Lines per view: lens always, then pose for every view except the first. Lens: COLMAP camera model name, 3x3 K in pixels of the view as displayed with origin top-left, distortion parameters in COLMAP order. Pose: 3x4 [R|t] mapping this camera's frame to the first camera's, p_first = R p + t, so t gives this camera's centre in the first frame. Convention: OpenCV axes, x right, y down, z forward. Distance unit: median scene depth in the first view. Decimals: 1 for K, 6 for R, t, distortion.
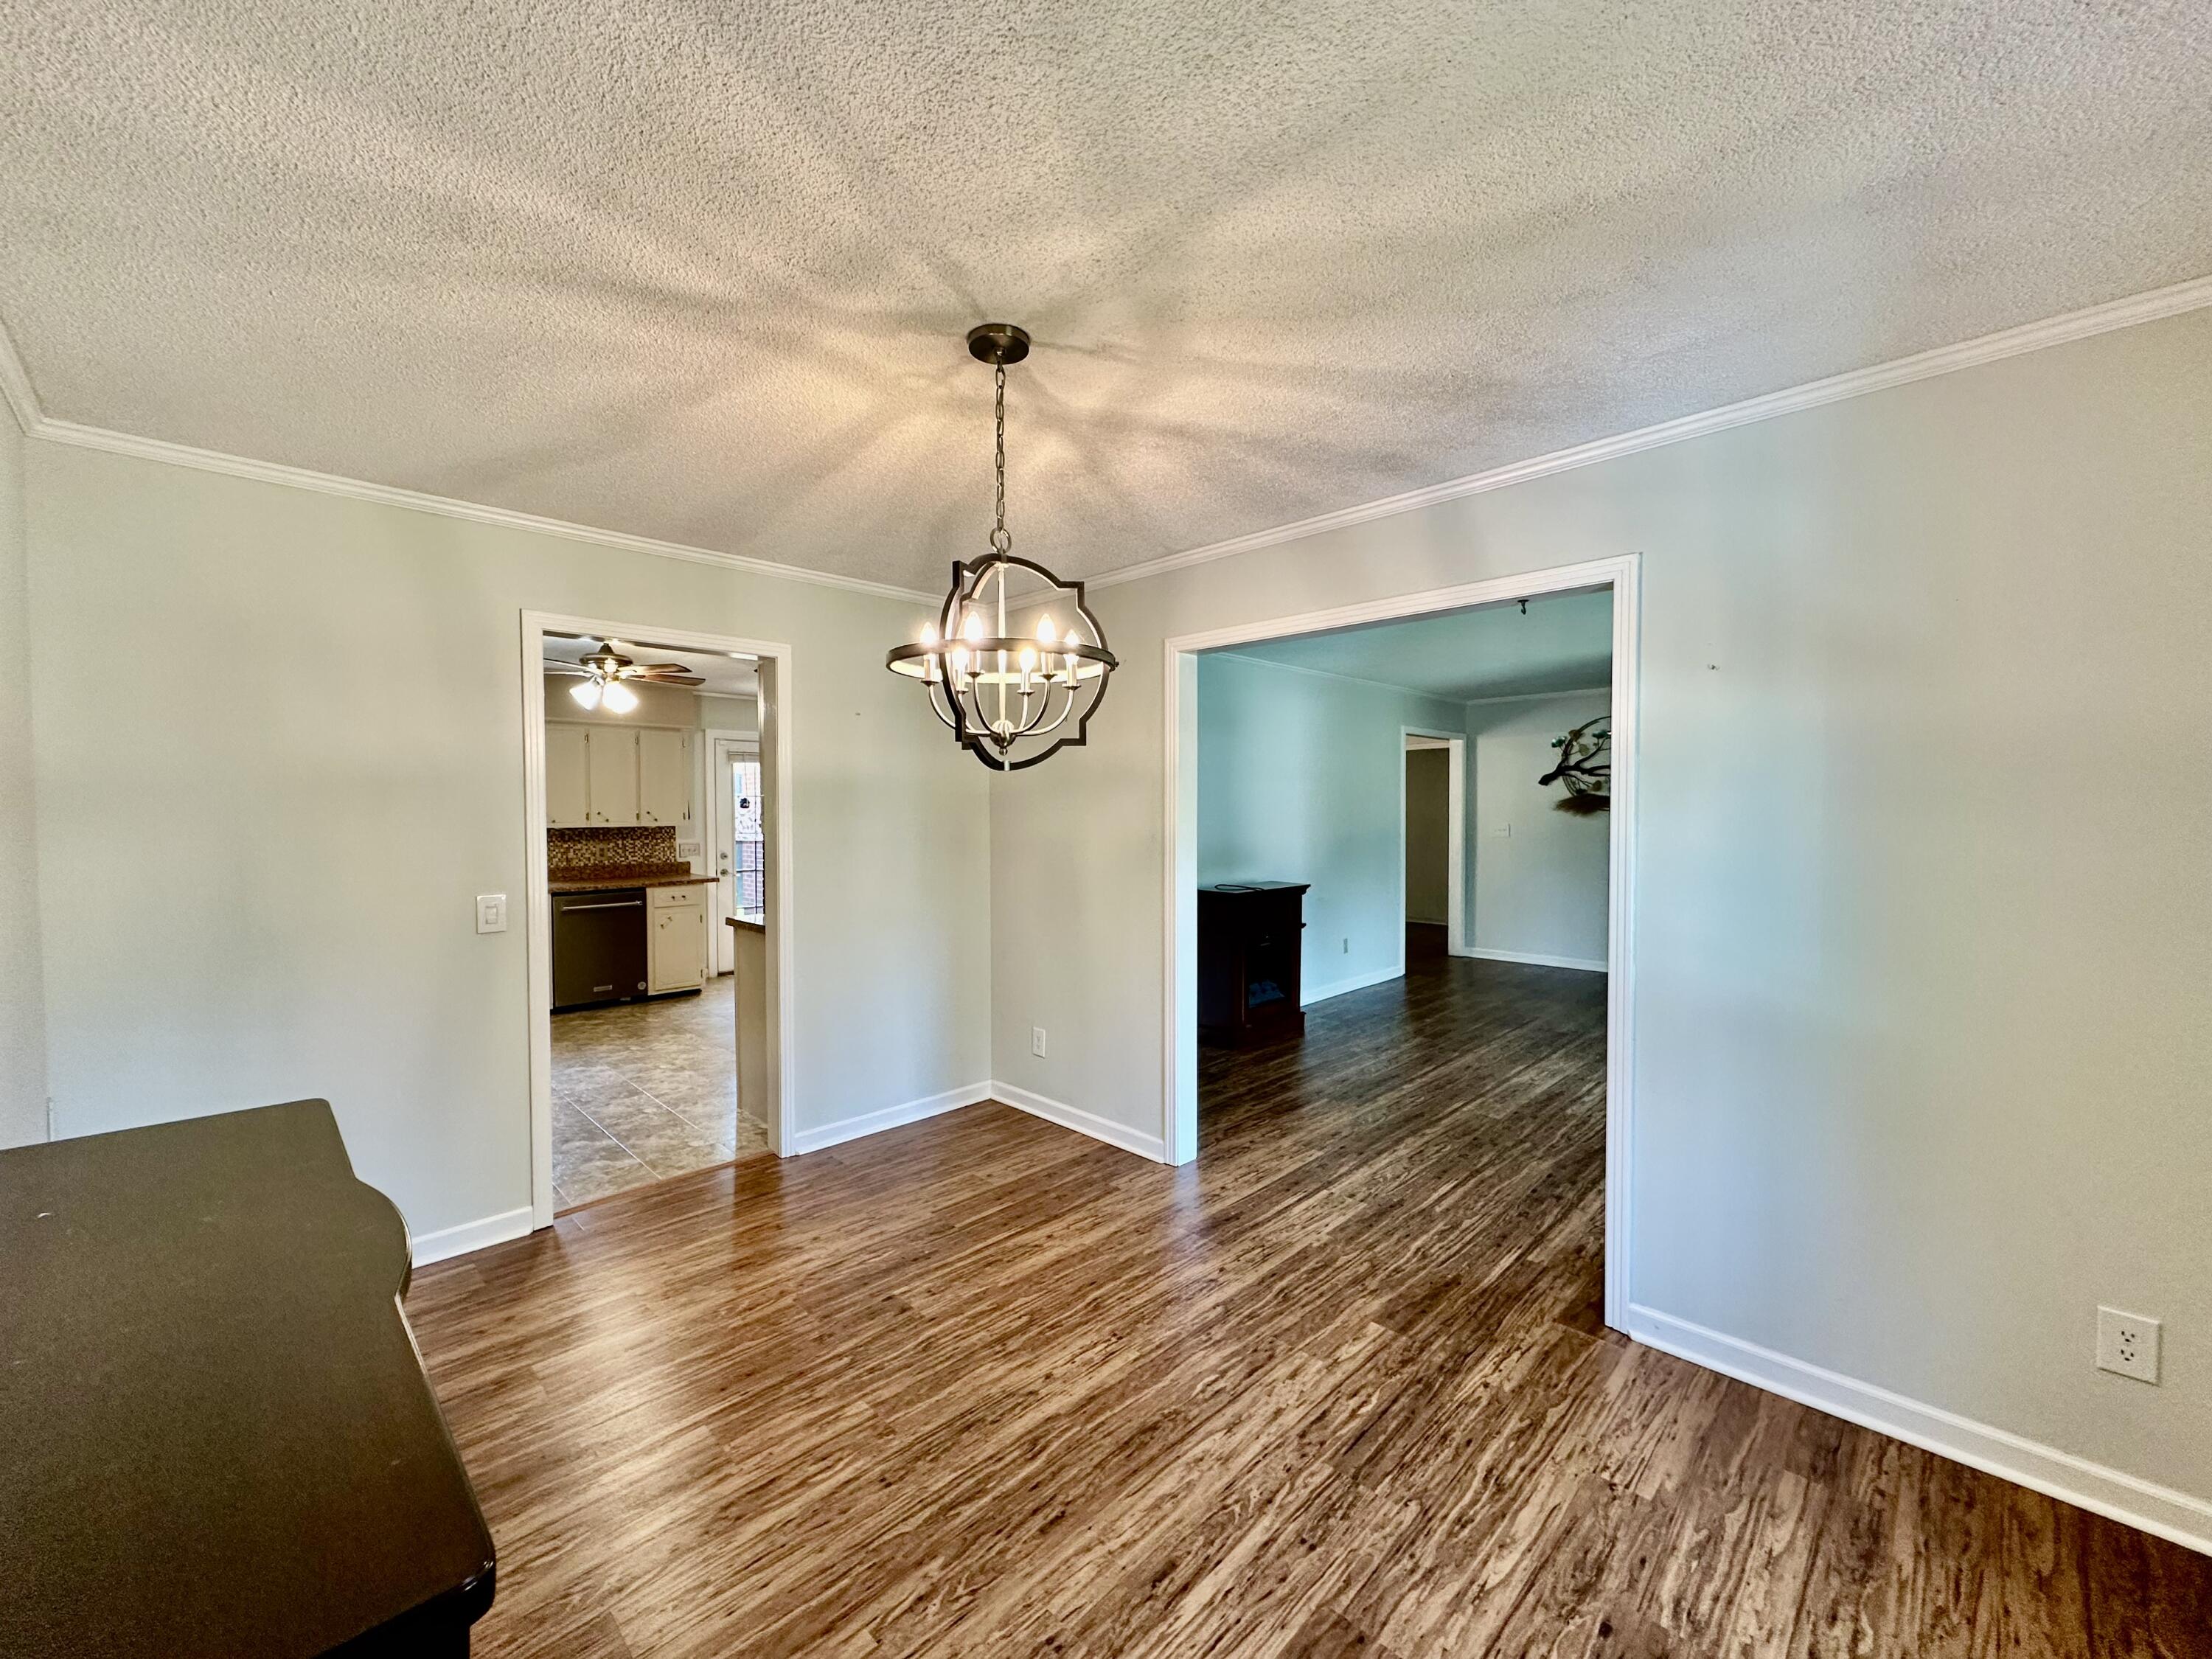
lens RADIAL K [[878.3, 0, 1106.0], [0, 878.3, 829.5], [0, 0, 1]] dist [-0.002563, -0.000145]
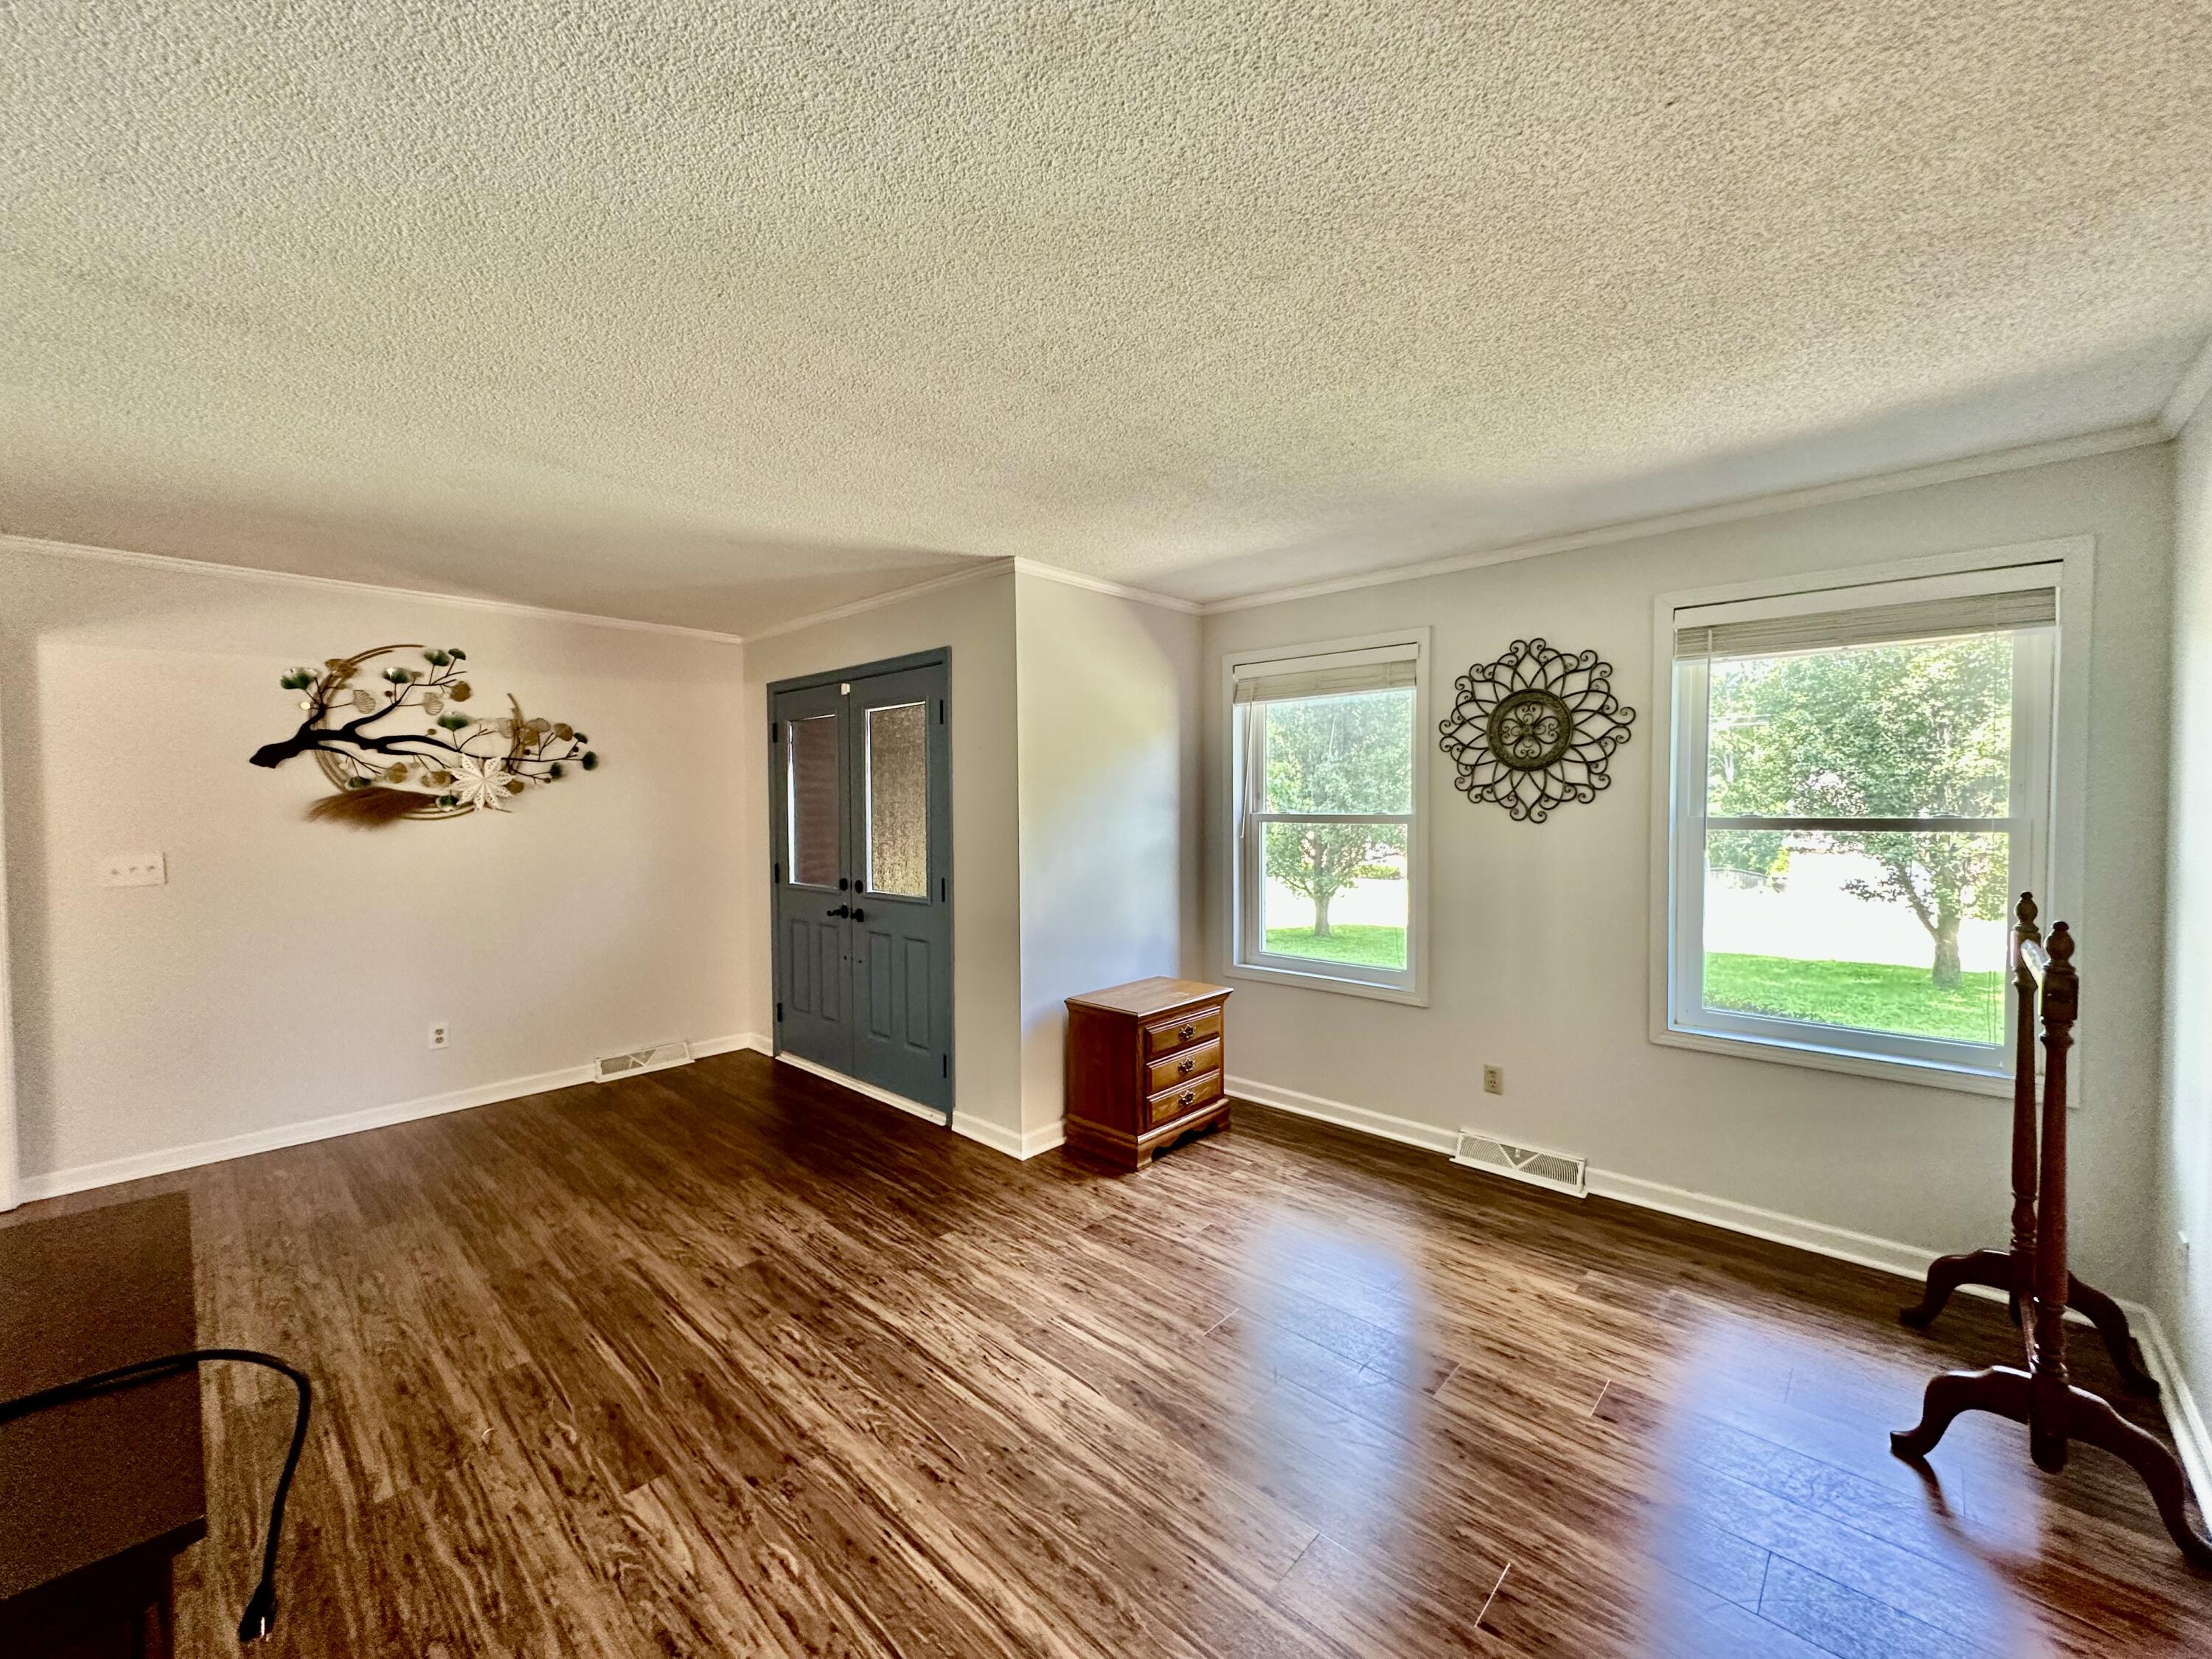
lens RADIAL K [[878.3, 0, 1106.0], [0, 878.3, 829.5], [0, 0, 1]] dist [-0.002563, -0.000145]
pose [[-0.033949, -0.028921, 0.999005, 0.021411], [0.027649, 0.999171, 0.029865, -0.028945], [-0.999041, 0.028636, -0.033121, 0.874439]]
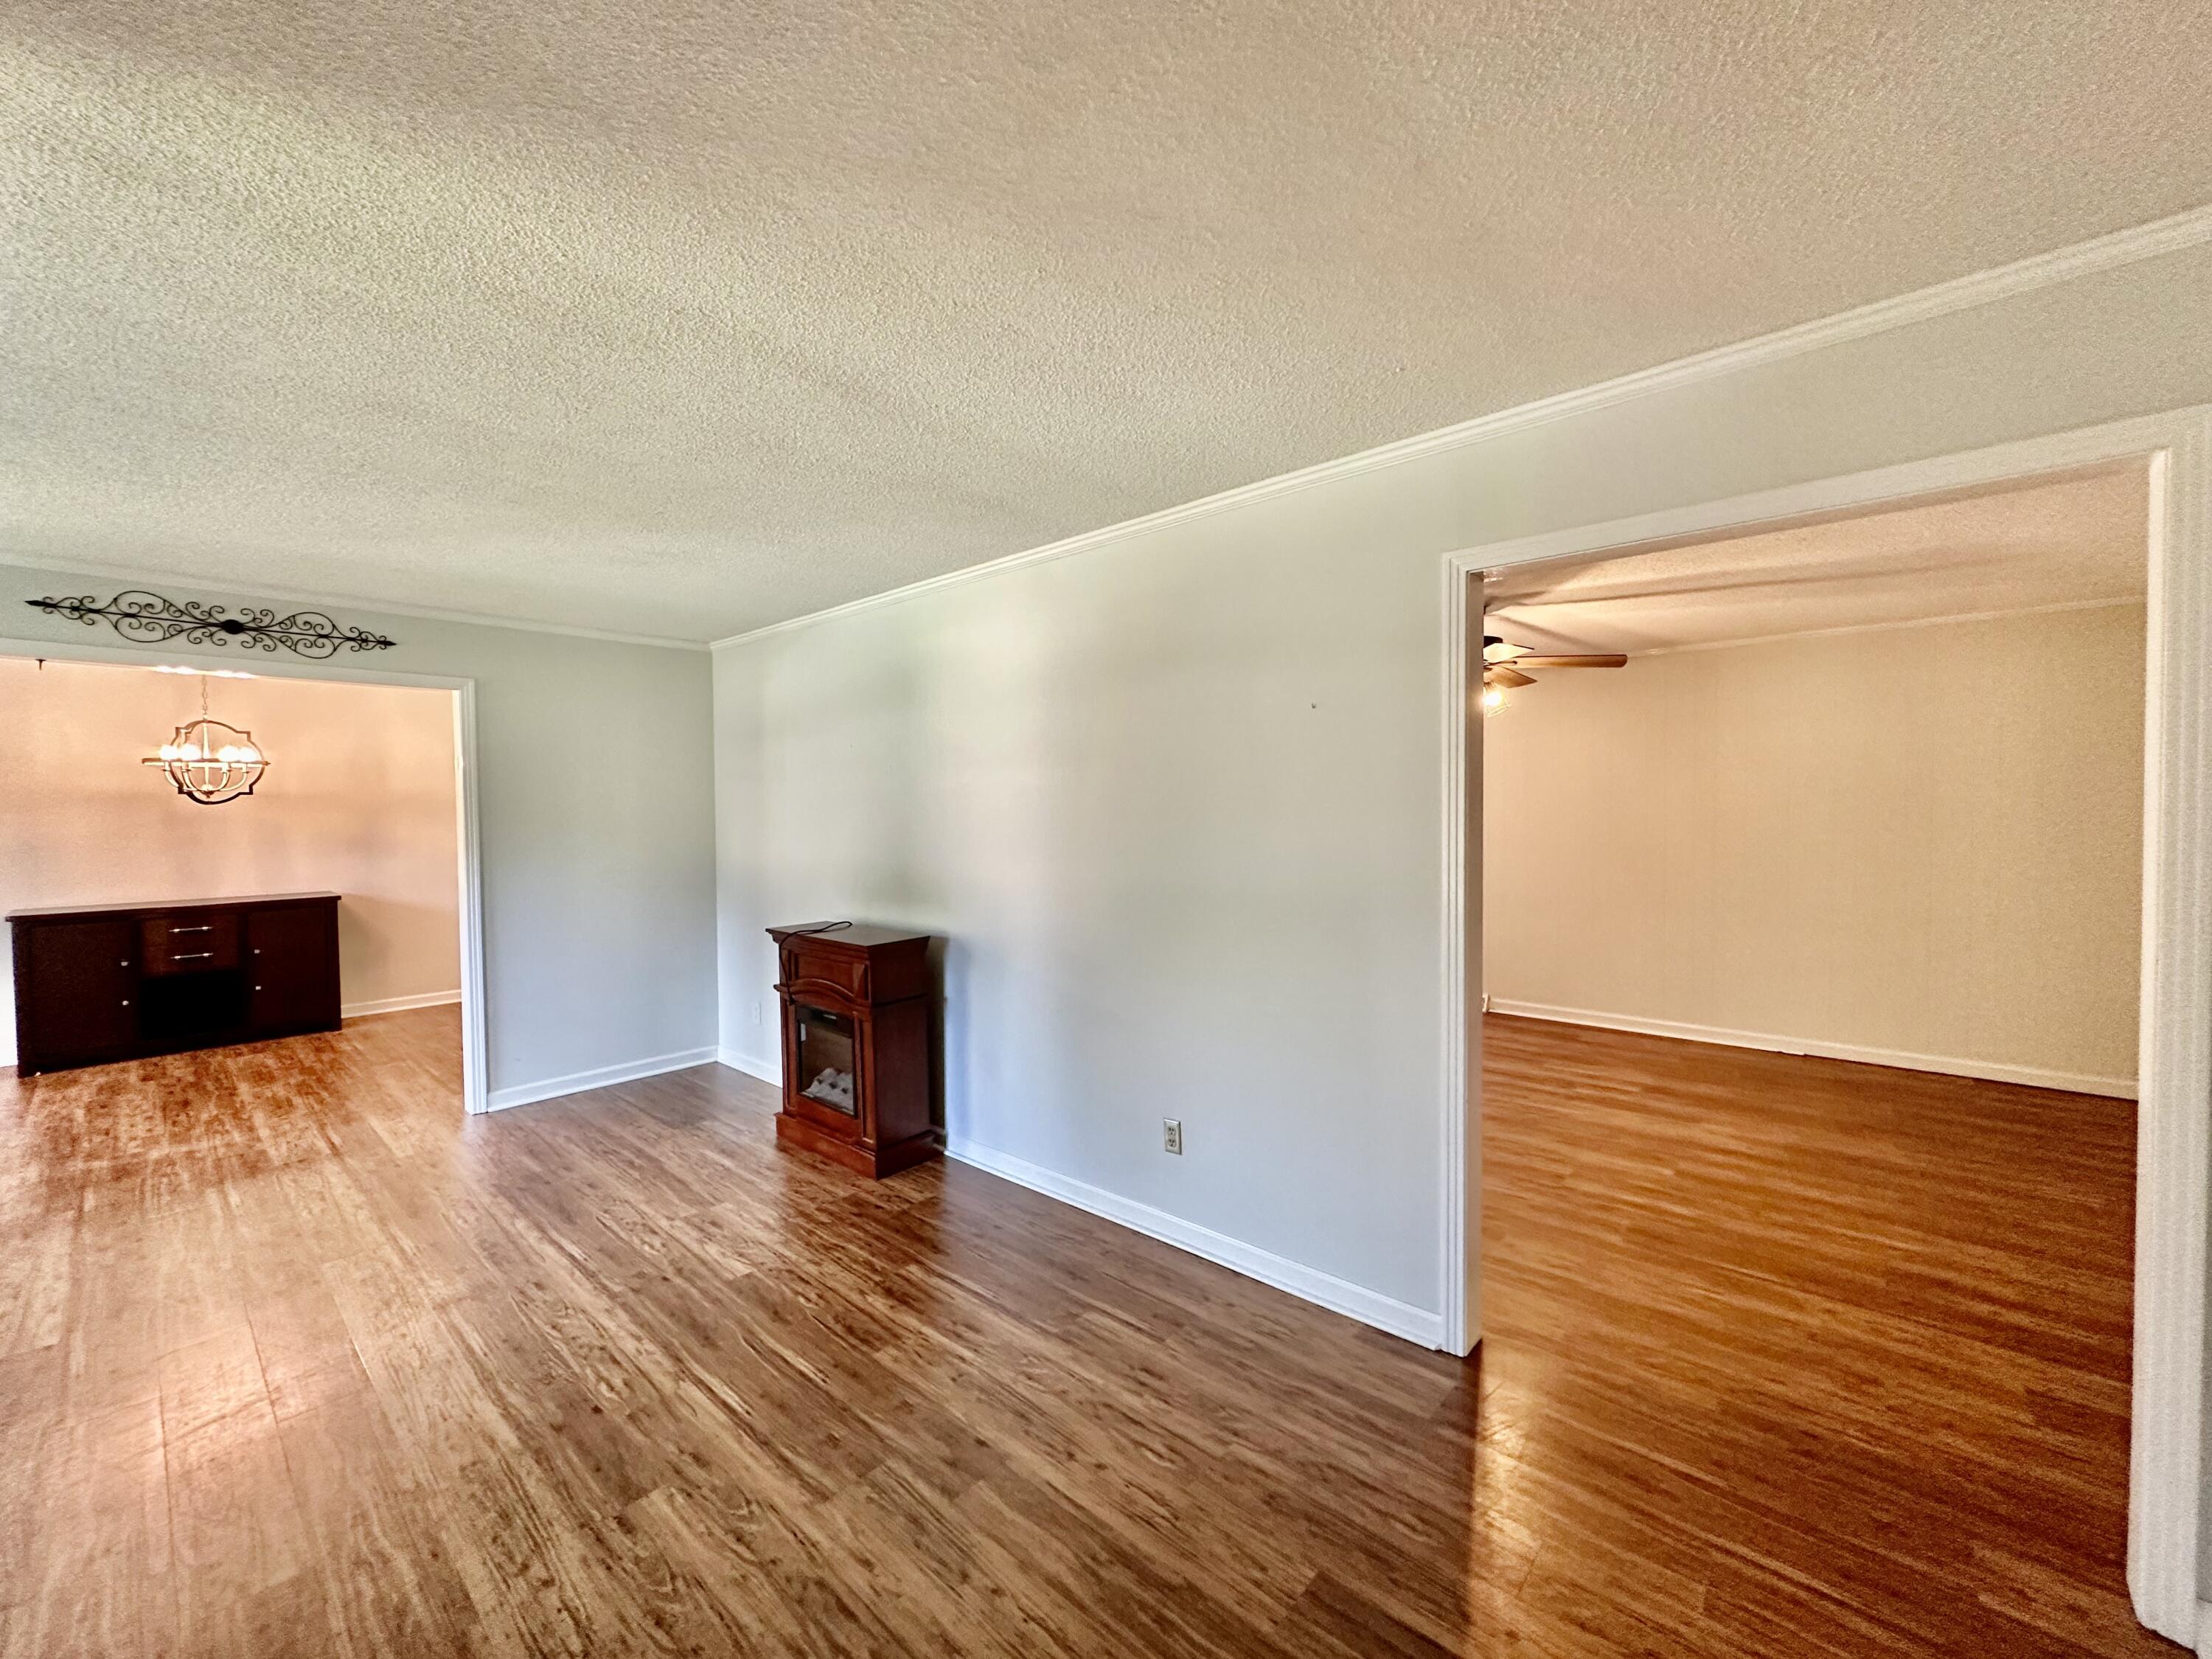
lens RADIAL K [[878.3, 0, 1106.0], [0, 878.3, 829.5], [0, 0, 1]] dist [-0.002563, -0.000145]
pose [[0.057730, 0.032077, -0.997817, 0.937014], [-0.011445, 0.999439, 0.031467, -0.044259], [0.998267, 0.009603, 0.058065, 1.257058]]
